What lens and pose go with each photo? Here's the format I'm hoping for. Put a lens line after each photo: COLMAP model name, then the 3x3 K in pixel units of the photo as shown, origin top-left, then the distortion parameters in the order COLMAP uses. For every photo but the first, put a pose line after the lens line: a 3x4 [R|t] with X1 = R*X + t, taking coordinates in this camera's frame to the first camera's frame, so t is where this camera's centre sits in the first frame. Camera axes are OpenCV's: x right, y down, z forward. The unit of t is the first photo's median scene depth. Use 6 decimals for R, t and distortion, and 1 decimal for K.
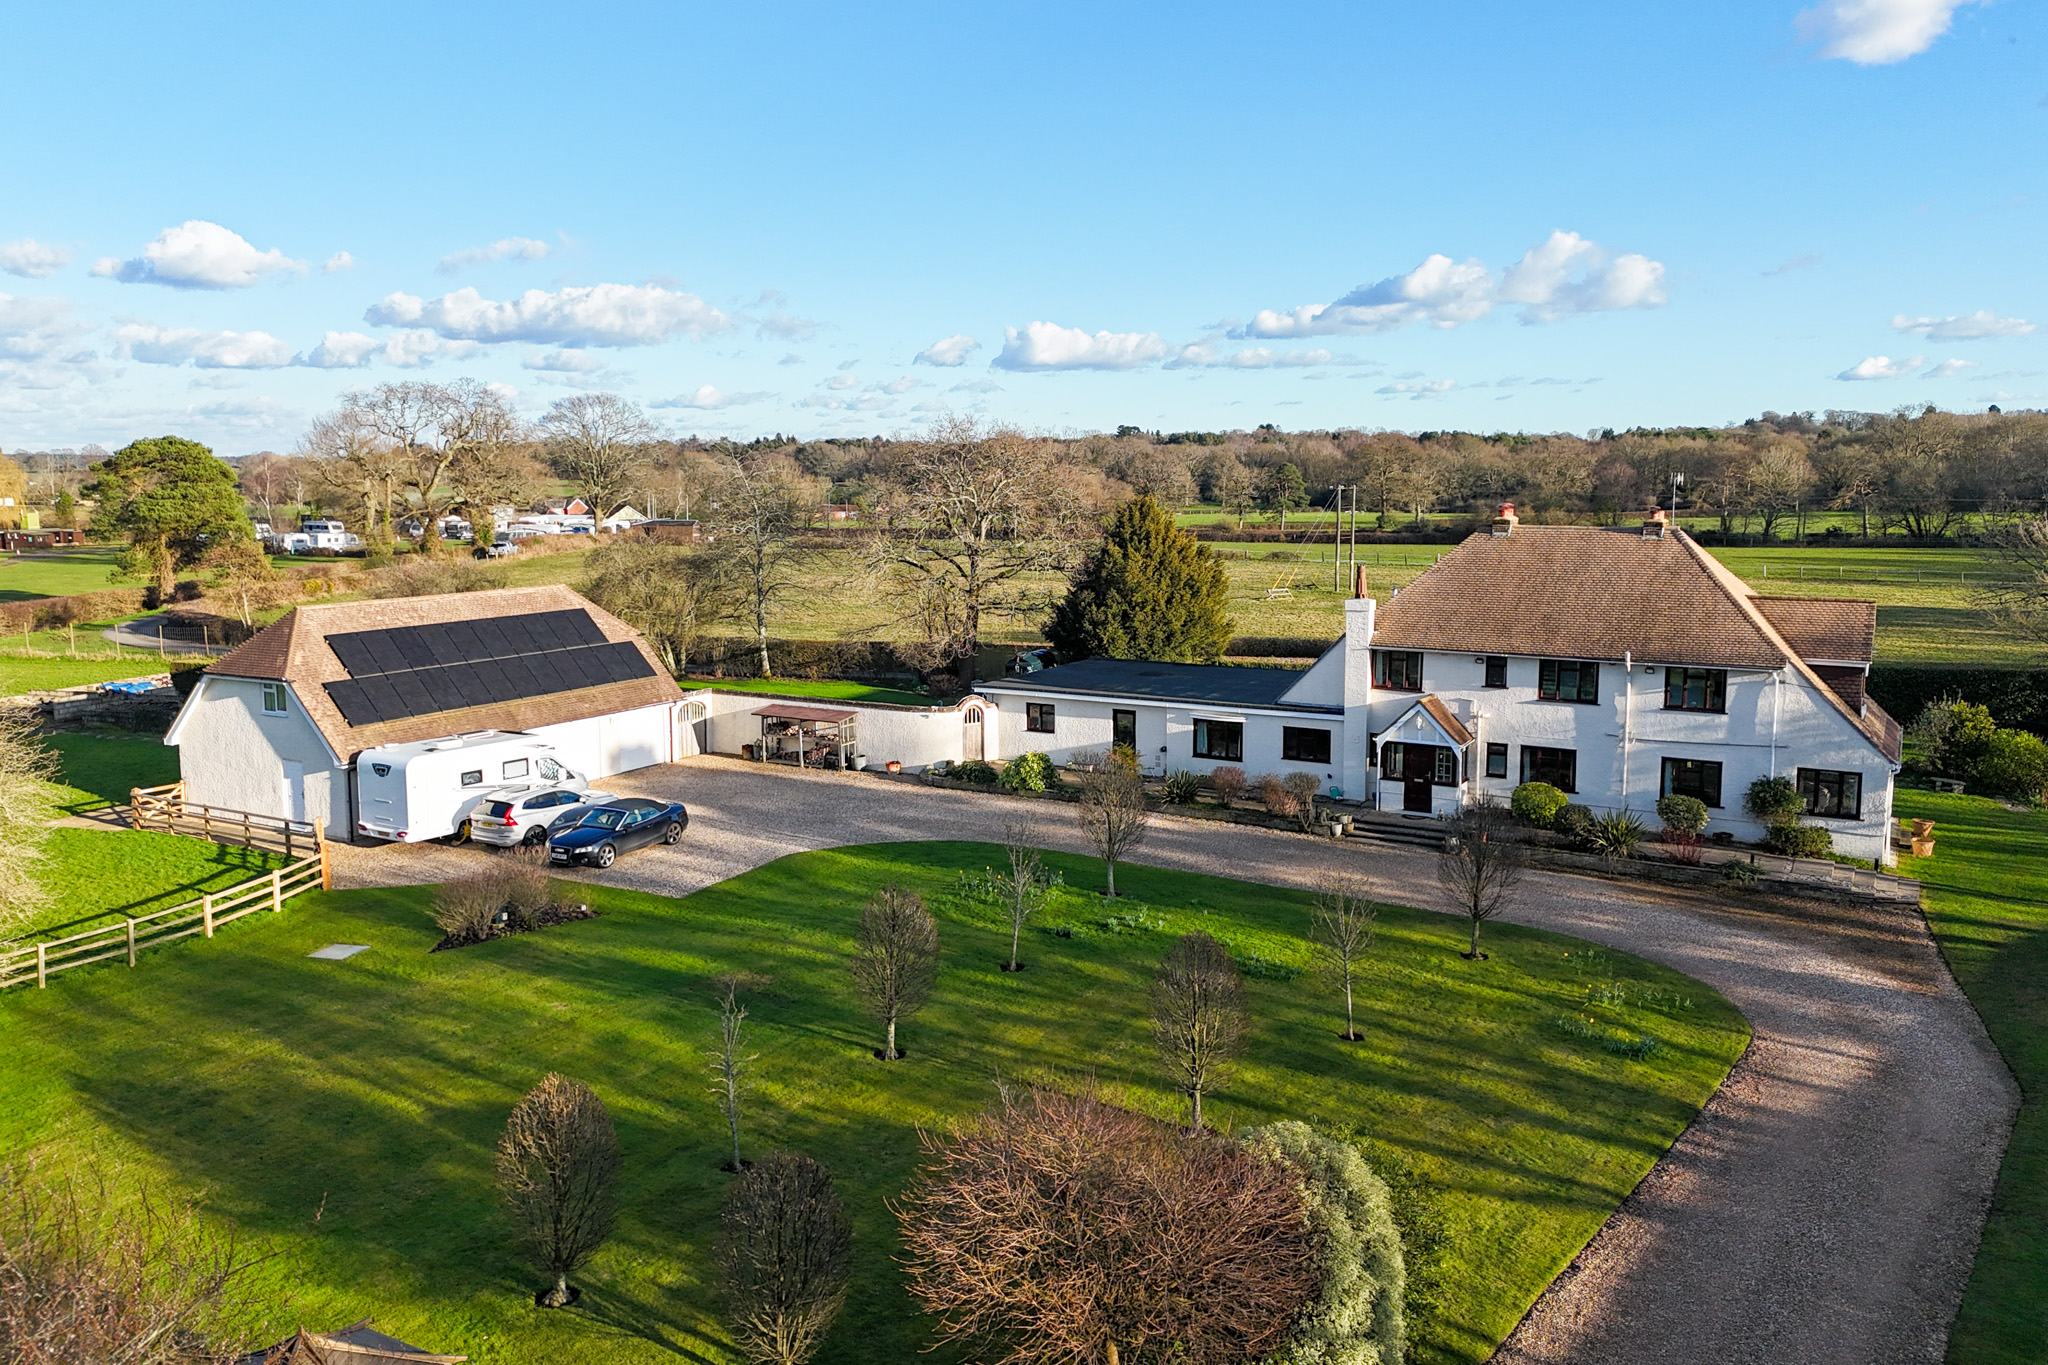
lens RADIAL K [[1440.6, 0, 1024.0], [0, 1440.6, 682.5], [0, 0, 1]] dist [0.038036, -0.000839]
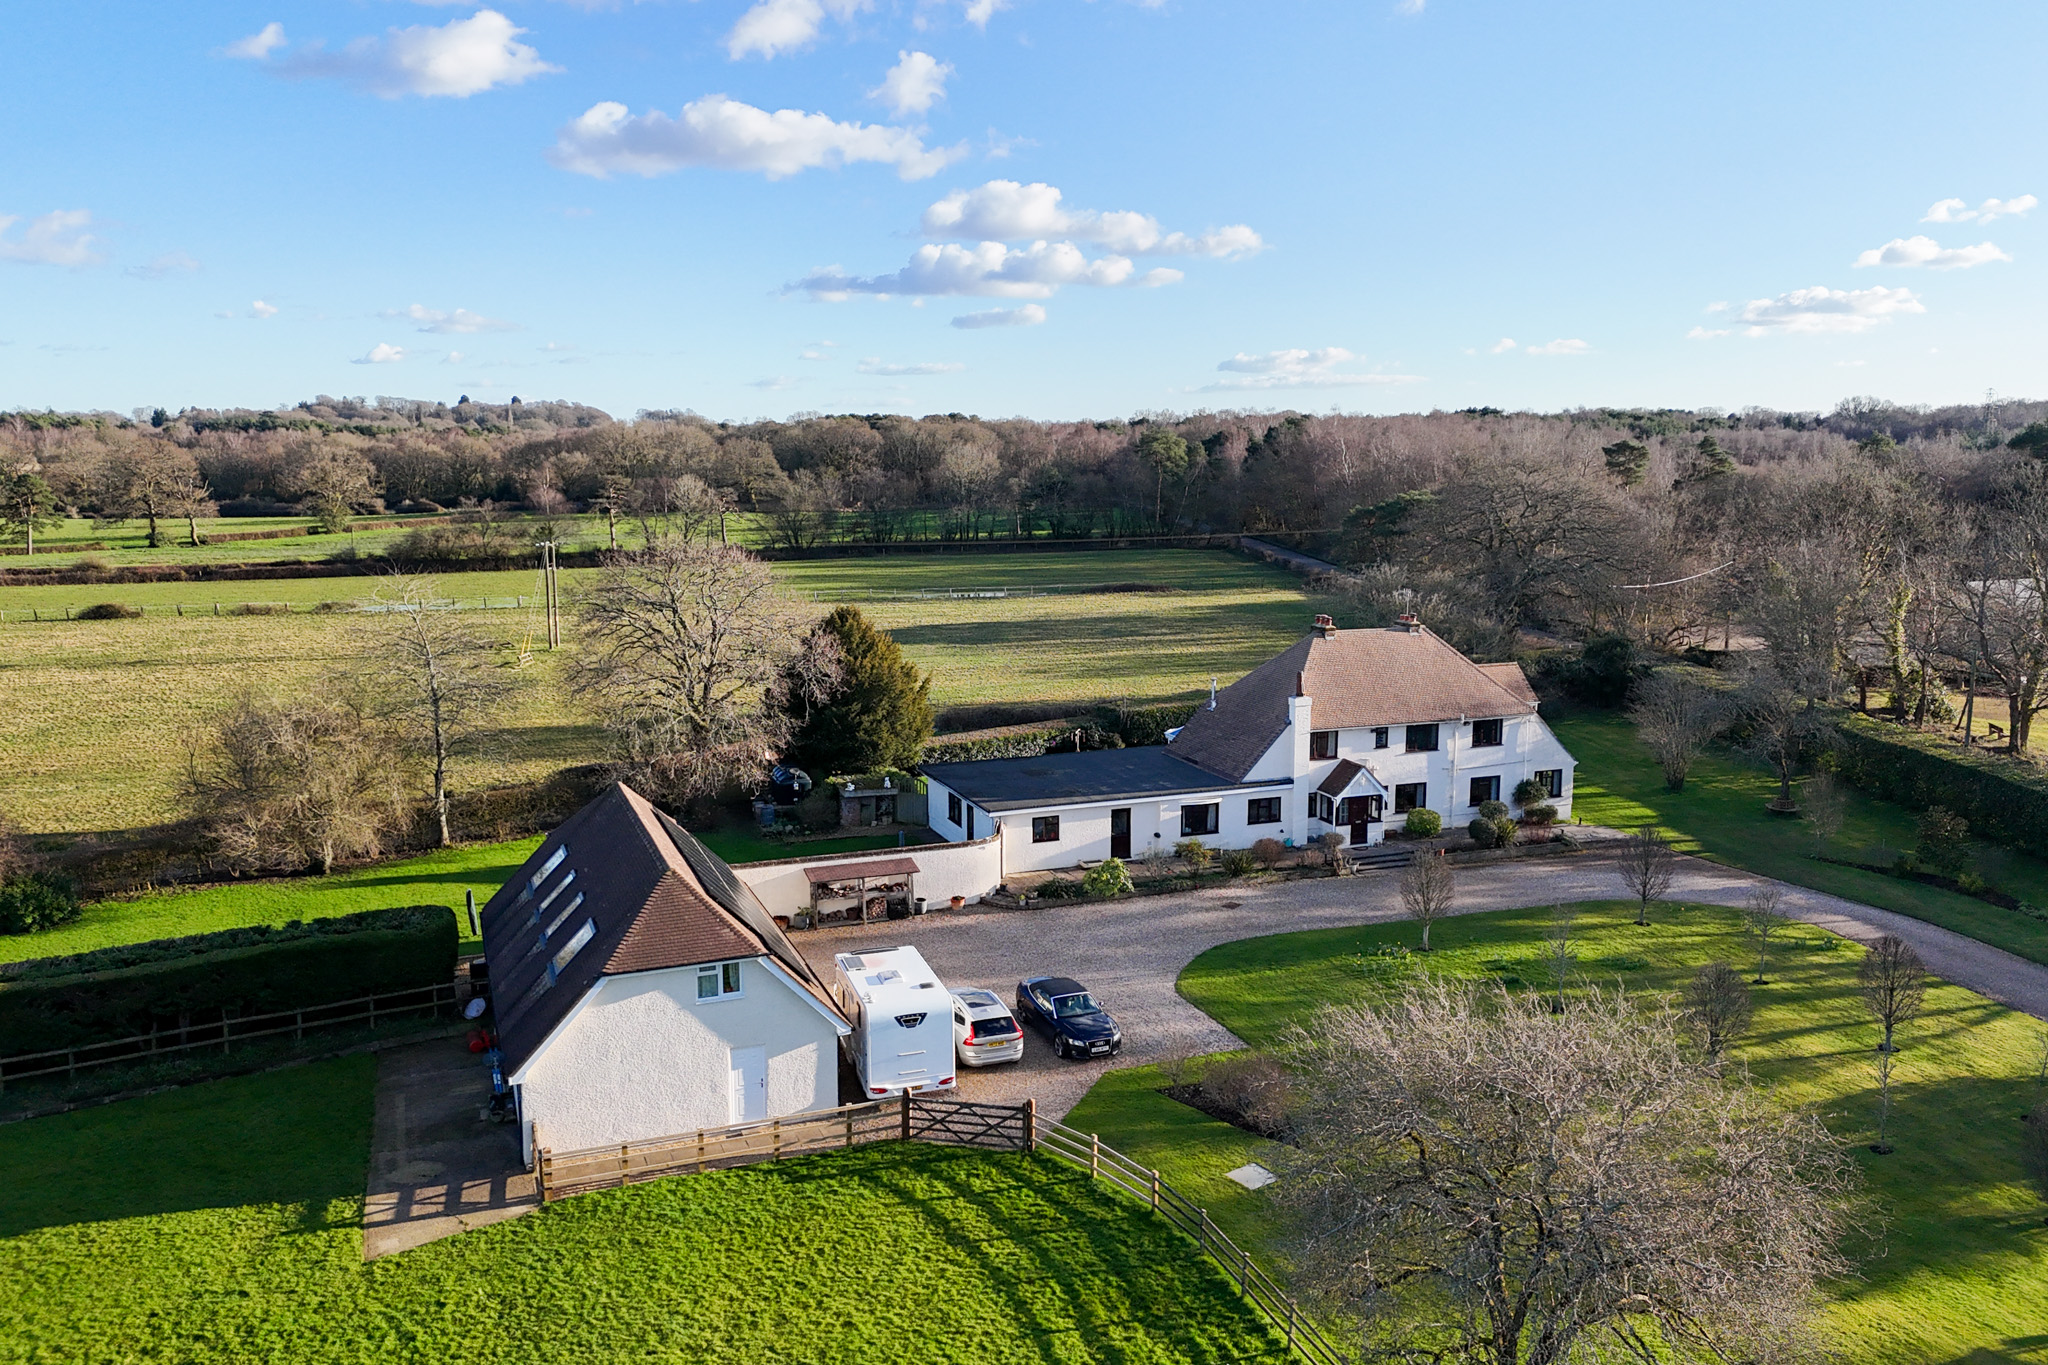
lens RADIAL K [[1440.6, 0, 1024.0], [0, 1440.6, 682.5], [0, 0, 1]] dist [0.038036, -0.000839]
pose [[0.656853, -0.114907, 0.745212, -0.974172], [0.111253, 0.992272, 0.054941, -0.180596], [-0.745766, 0.046819, 0.664560, 0.300878]]
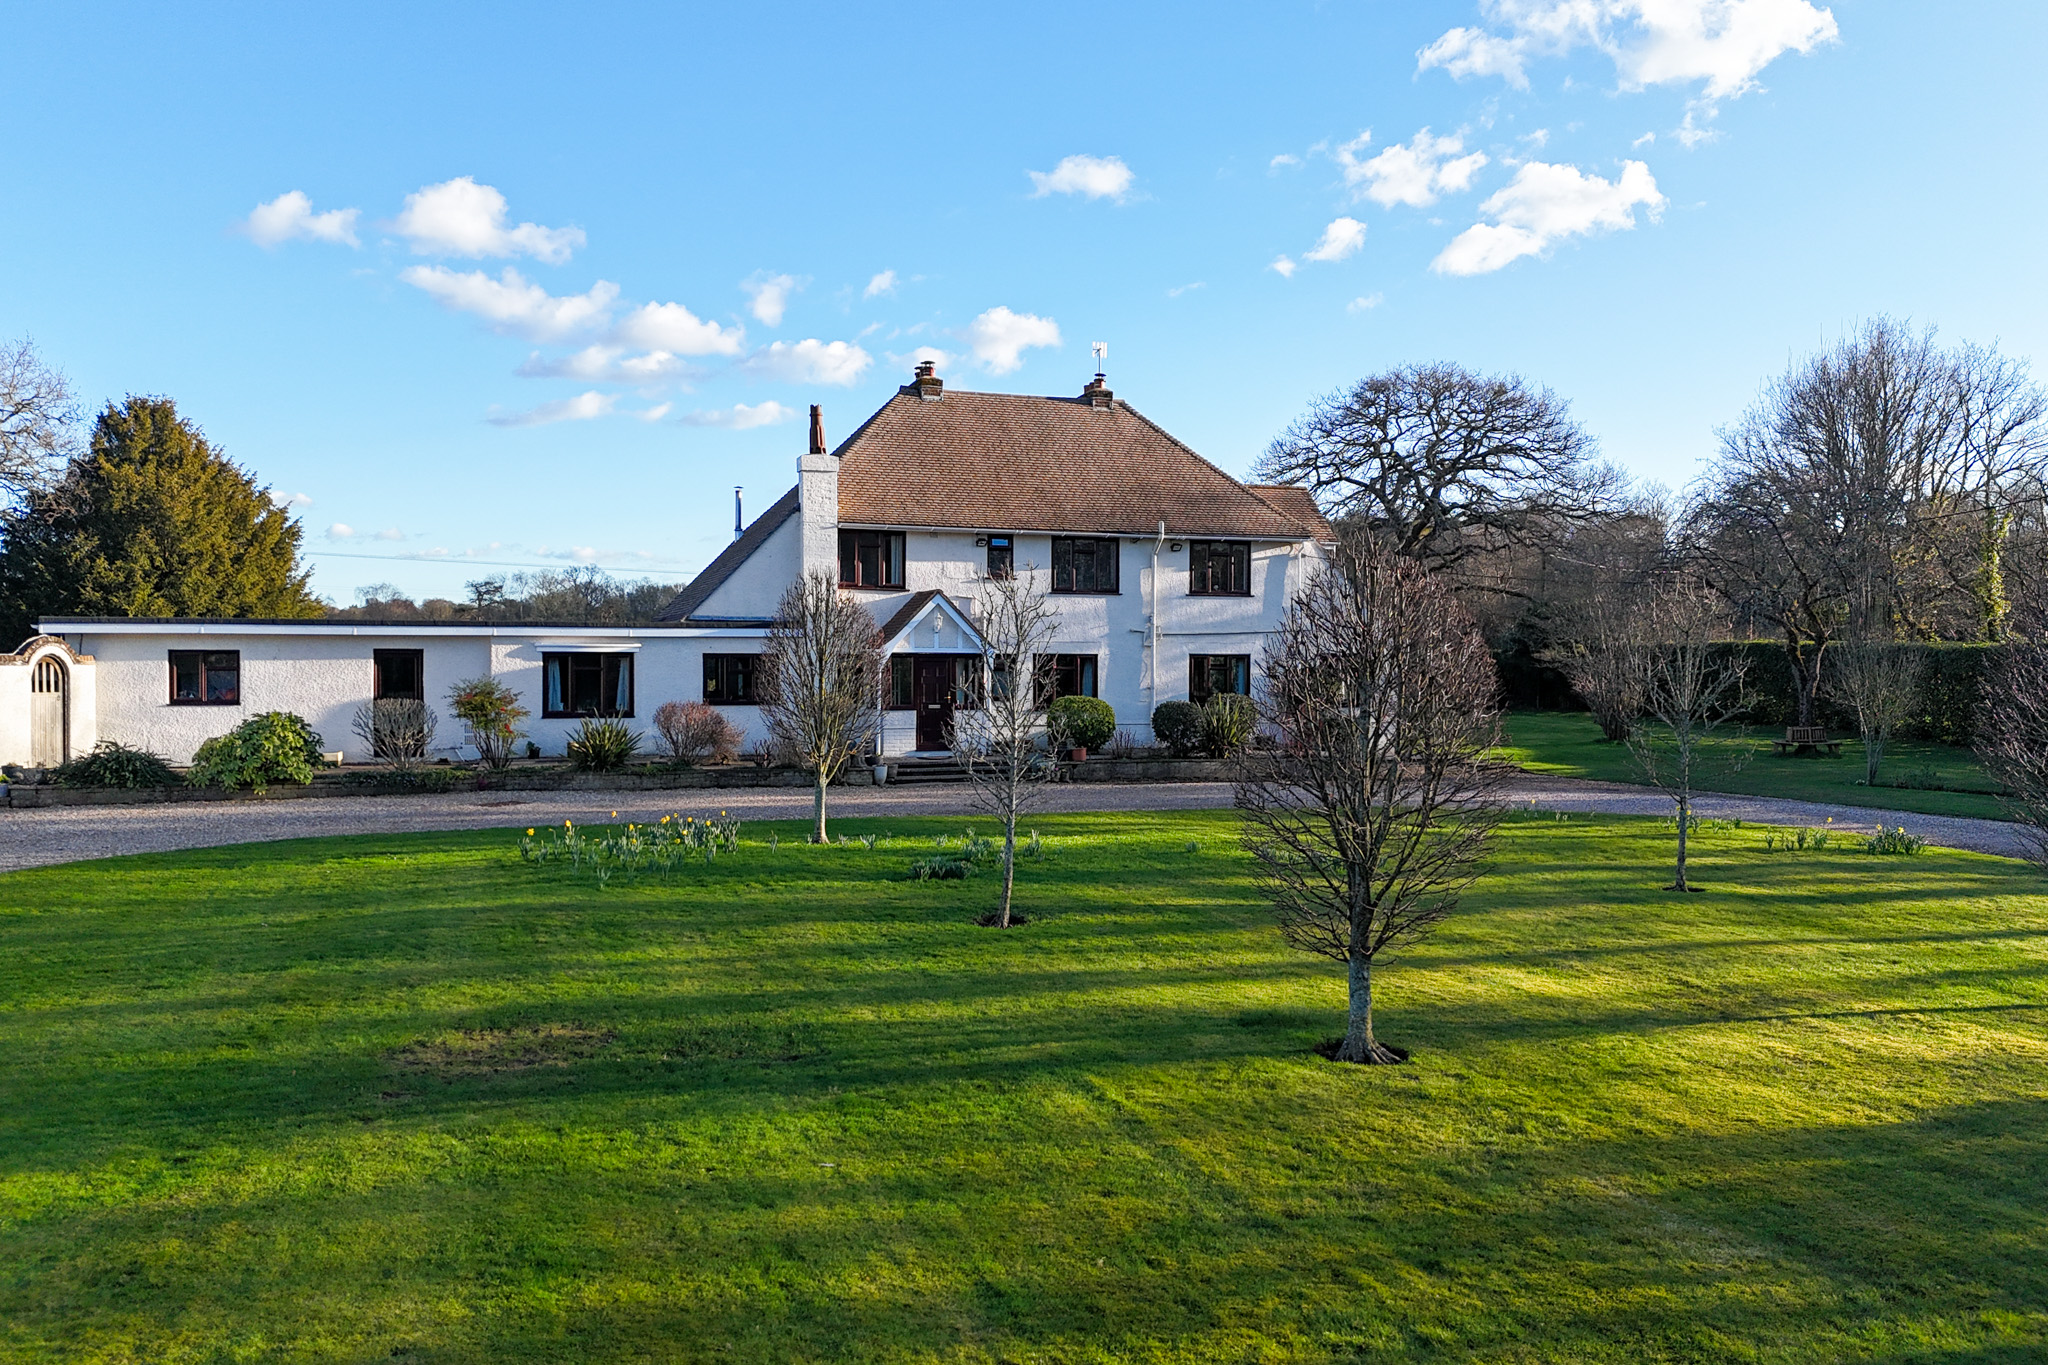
lens RADIAL K [[1541.1, 0, 1024.0], [0, 1541.1, 682.5], [0, 0, 1]] dist [0.046298, 0.001104]
pose [[0.664457, -0.008576, 0.747278, -0.255433], [0.099049, 0.992123, -0.076685, 0.117725], [-0.740734, 0.124971, 0.660072, 0.473153]]
